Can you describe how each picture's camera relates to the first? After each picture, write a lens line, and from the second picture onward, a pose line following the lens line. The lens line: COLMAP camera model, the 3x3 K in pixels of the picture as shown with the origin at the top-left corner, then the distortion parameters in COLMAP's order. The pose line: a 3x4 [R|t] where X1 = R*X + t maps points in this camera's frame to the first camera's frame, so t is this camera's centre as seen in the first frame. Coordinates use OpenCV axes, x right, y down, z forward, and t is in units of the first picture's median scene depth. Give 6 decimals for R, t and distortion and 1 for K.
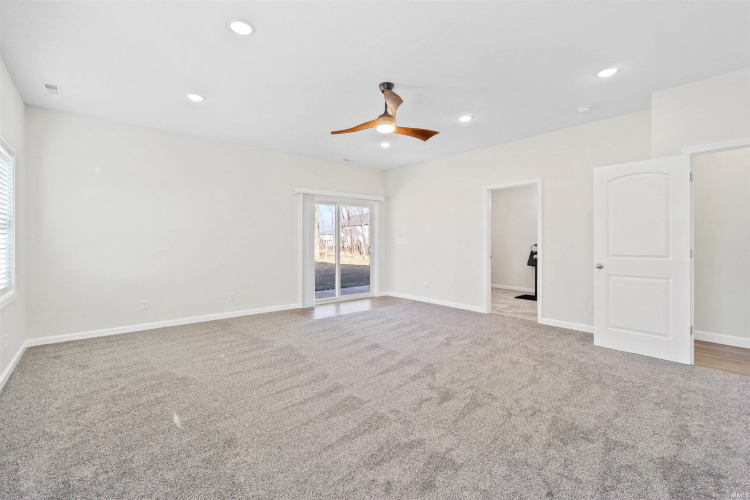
lens RADIAL K [[329.3, 0, 375.0], [0, 329.3, 243.4], [0, 0, 1]] dist [-0.010255, 0.001313]
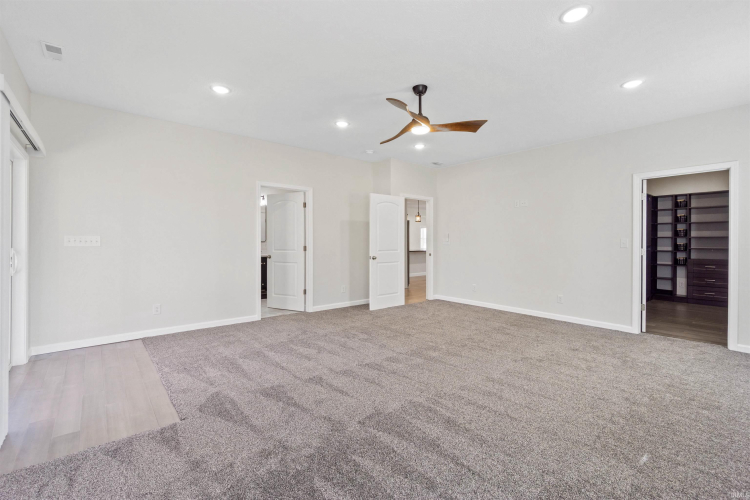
lens RADIAL K [[329.3, 0, 374.4], [0, 329.3, 243.2], [0, 0, 1]] dist [-0.010255, 0.001313]
pose [[-0.000587, -0.010078, 0.999949, -0.844095], [0.004131, 0.999941, 0.010080, -0.013980], [-0.999991, 0.004136, -0.000546, 0.983481]]
